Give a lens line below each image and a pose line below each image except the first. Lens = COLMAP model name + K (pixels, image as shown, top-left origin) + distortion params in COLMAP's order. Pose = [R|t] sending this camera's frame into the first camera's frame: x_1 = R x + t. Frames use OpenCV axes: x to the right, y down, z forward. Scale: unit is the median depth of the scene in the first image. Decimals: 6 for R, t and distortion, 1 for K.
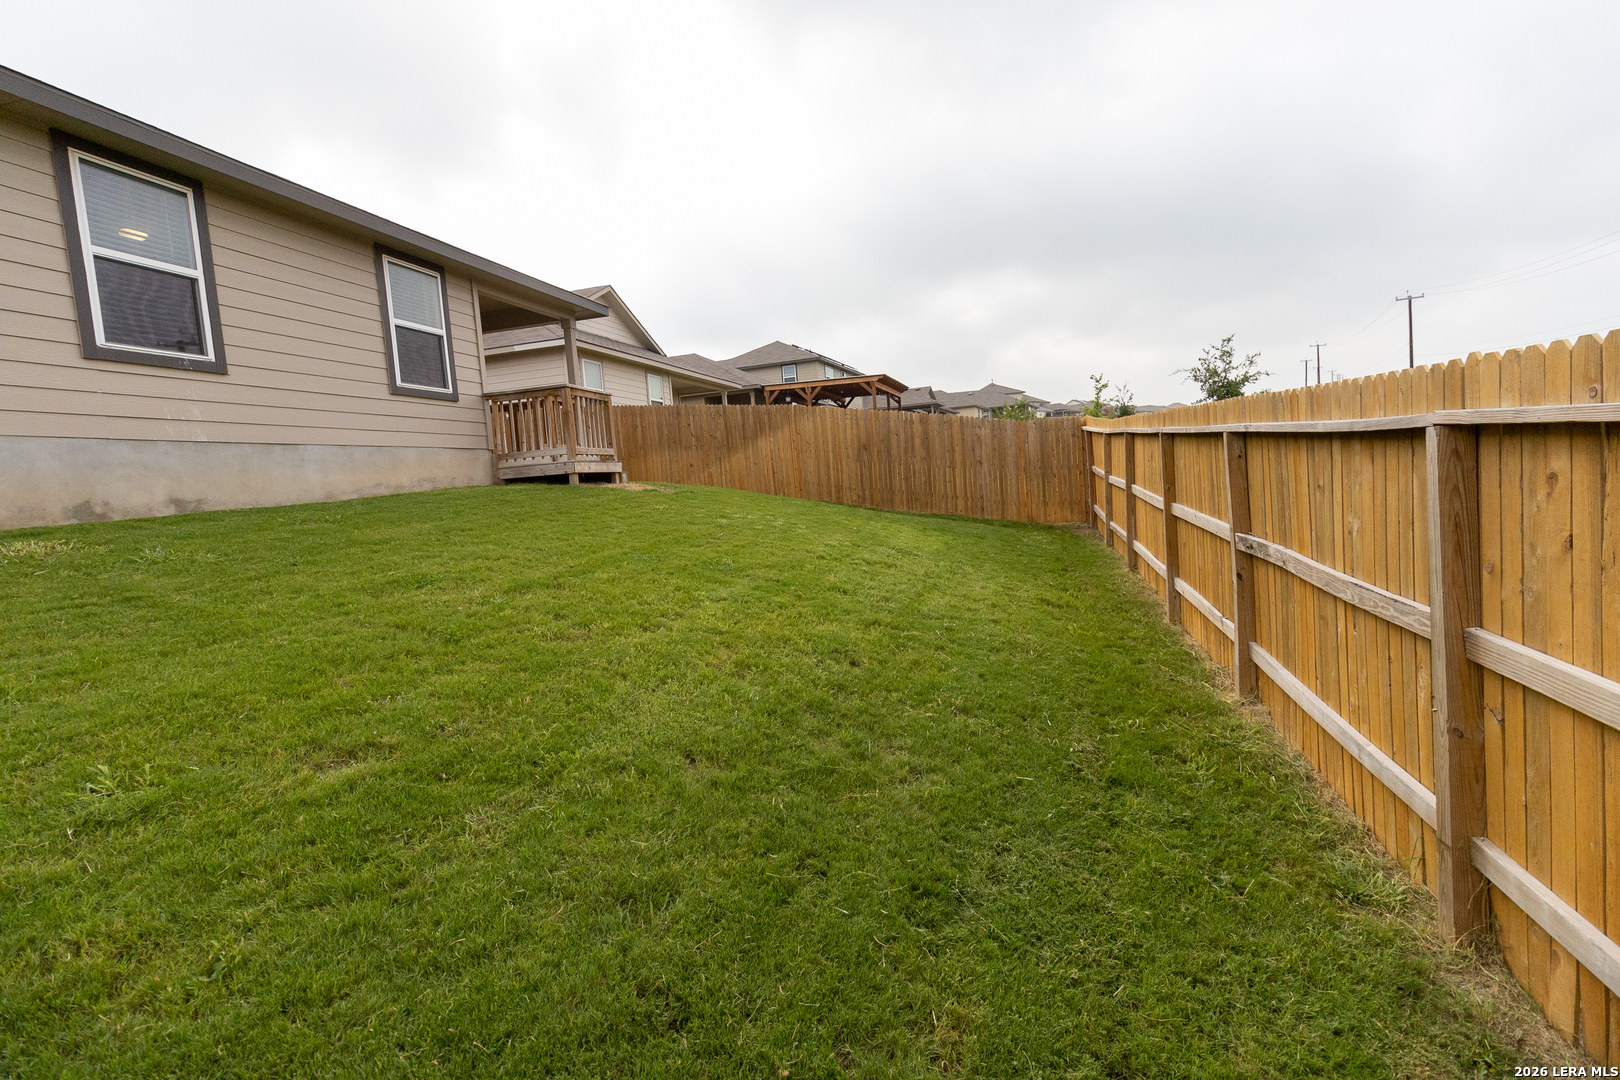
lens RADIAL K [[736.7, 0, 802.0], [0, 736.7, 524.8], [0, 0, 1]] dist [0.007728, -0.001278]
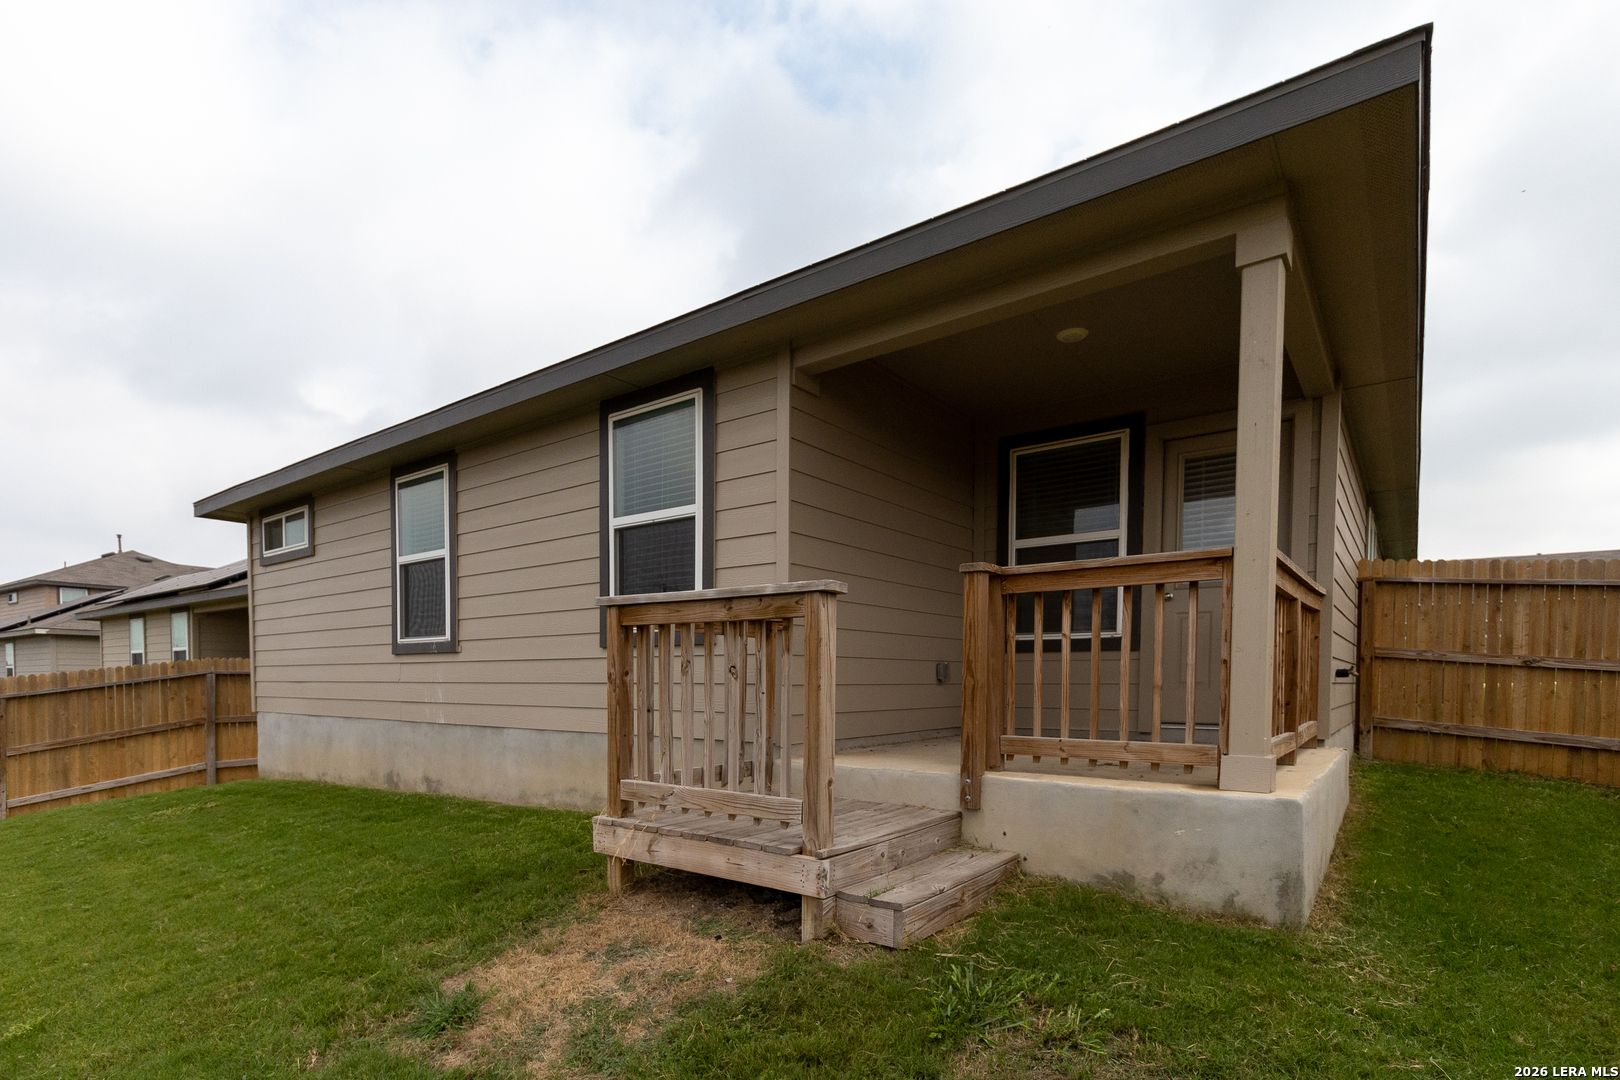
lens RADIAL K [[800.4, 0, 775.3], [0, 800.4, 685.7], [0, 0, 1]] dist [0.008999, -0.000589]
pose [[-0.376996, 0.116483, -0.918861, 0.008545], [-0.005862, 0.991741, 0.128127, -0.304711], [0.926196, 0.053689, -0.373199, 1.817020]]
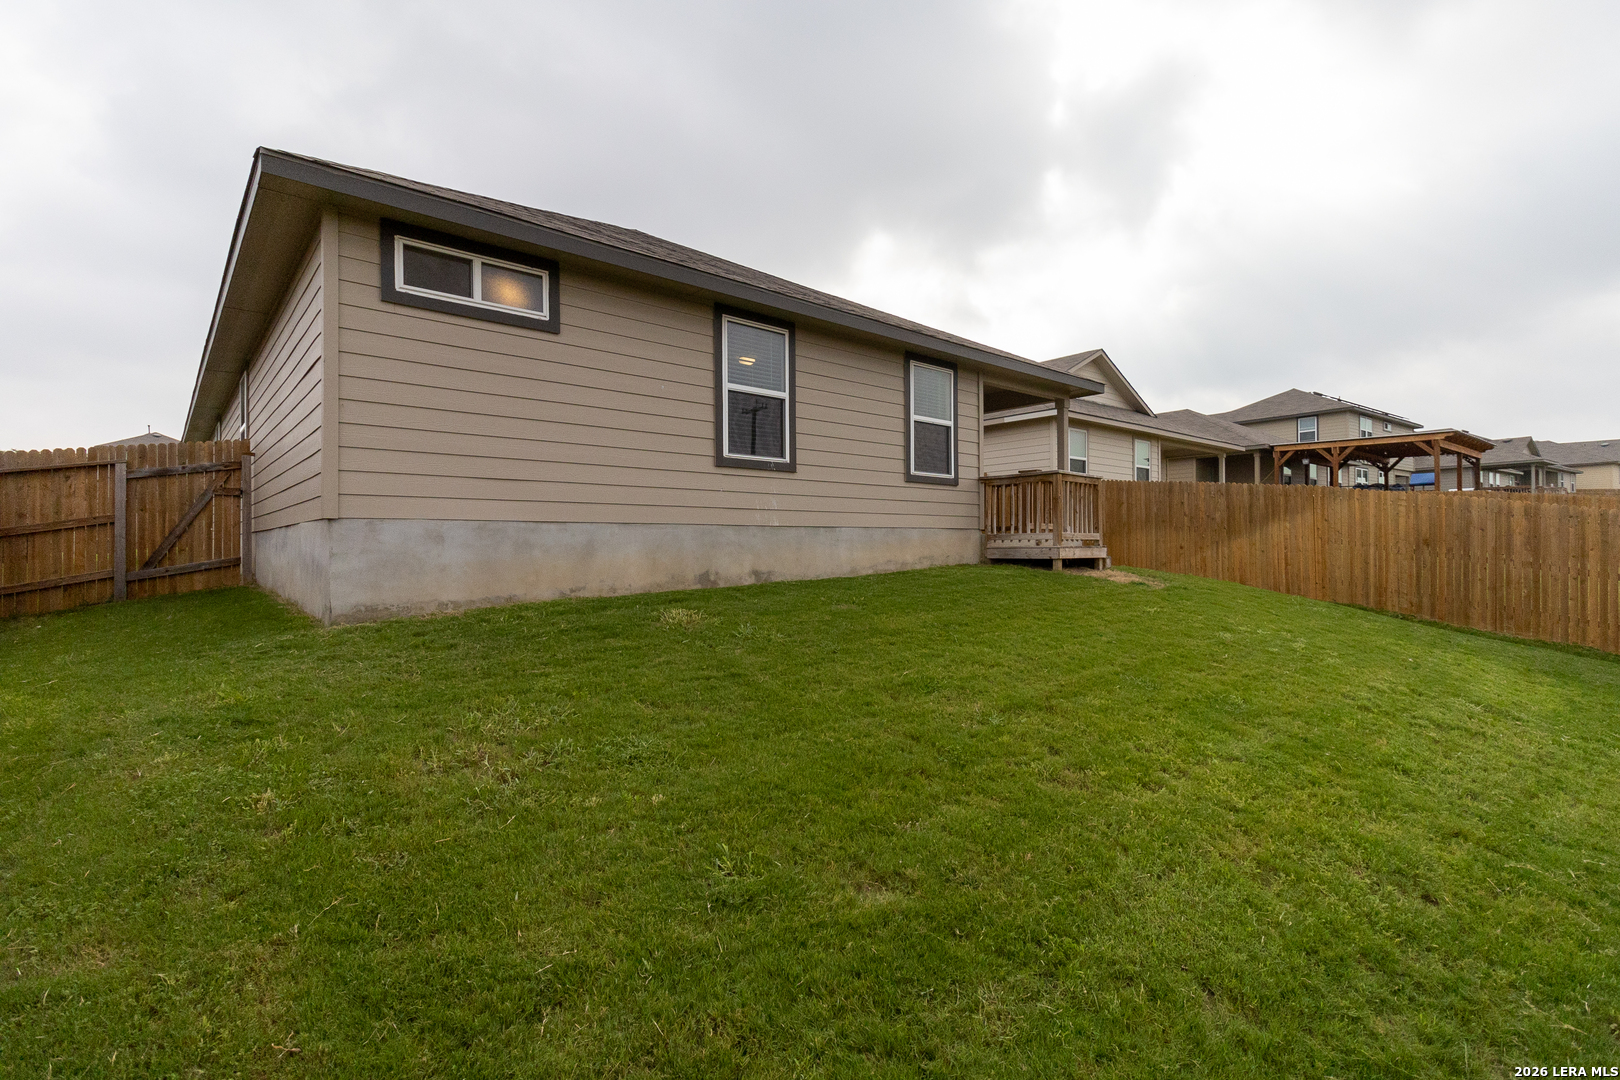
lens RADIAL K [[736.7, 0, 828.5], [0, 736.7, 536.9], [0, 0, 1]] dist [0.007728, -0.001278]
pose [[0.836530, 0.071875, -0.543186, -0.043397], [-0.095299, 0.995335, -0.015062, -0.083456], [0.539570, 0.064365, 0.839477, -0.015181]]
